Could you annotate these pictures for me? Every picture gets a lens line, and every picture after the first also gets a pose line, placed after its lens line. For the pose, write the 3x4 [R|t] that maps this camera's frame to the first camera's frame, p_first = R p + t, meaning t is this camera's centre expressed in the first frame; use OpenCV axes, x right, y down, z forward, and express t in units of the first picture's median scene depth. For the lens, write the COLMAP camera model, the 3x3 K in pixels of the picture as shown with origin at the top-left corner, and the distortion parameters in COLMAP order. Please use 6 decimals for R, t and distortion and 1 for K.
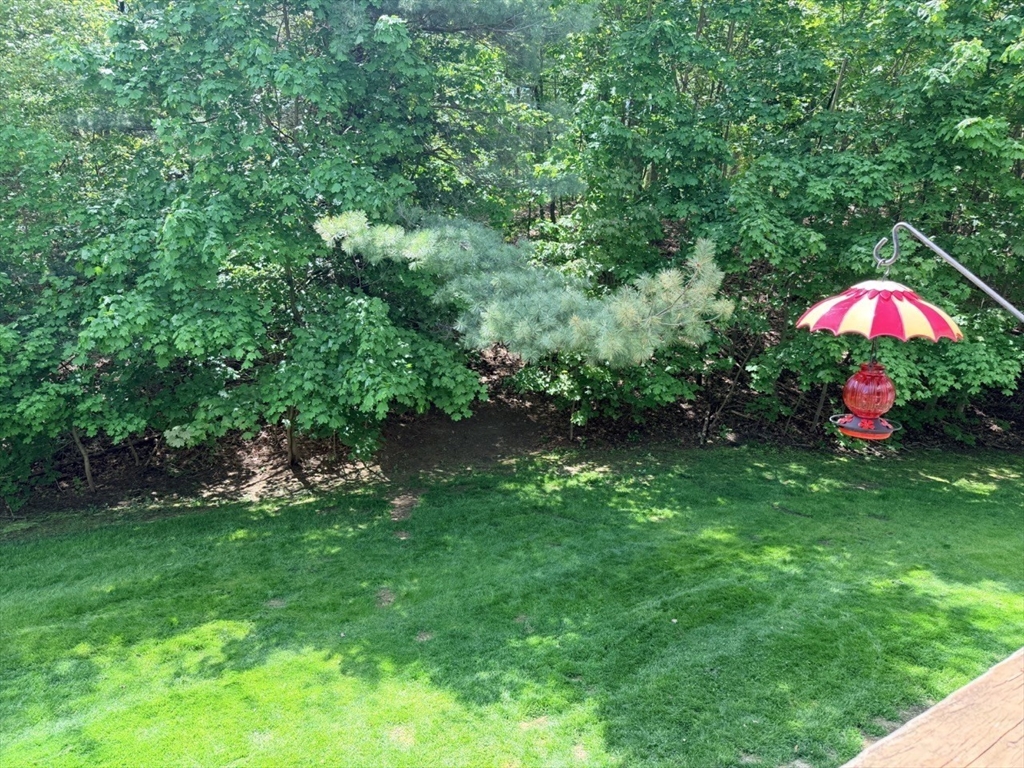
lens RADIAL K [[712.5, 0, 513.2], [0, 712.5, 376.2], [0, 0, 1]] dist [0.036422, -0.012363]
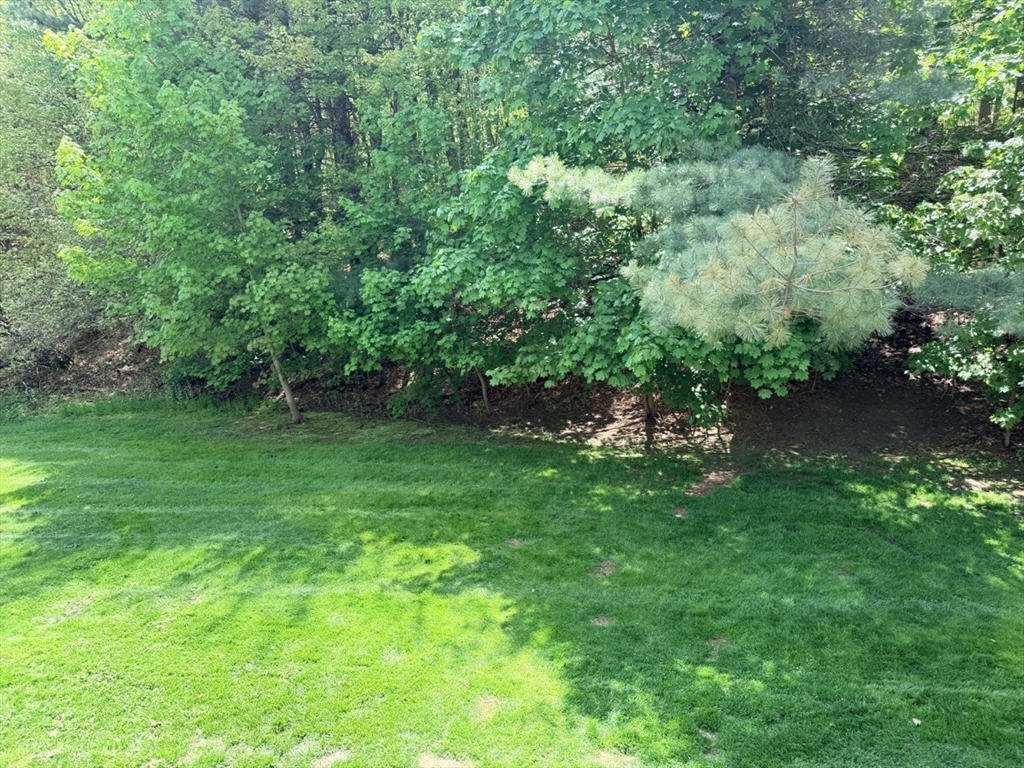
lens RADIAL K [[712.5, 0, 512.3], [0, 712.5, 390.9], [0, 0, 1]] dist [0.036422, -0.012363]
pose [[0.749175, 0.132199, -0.649046, 0.272870], [-0.071705, 0.990309, 0.118942, -0.026375], [0.658480, -0.042569, 0.751393, 0.187105]]
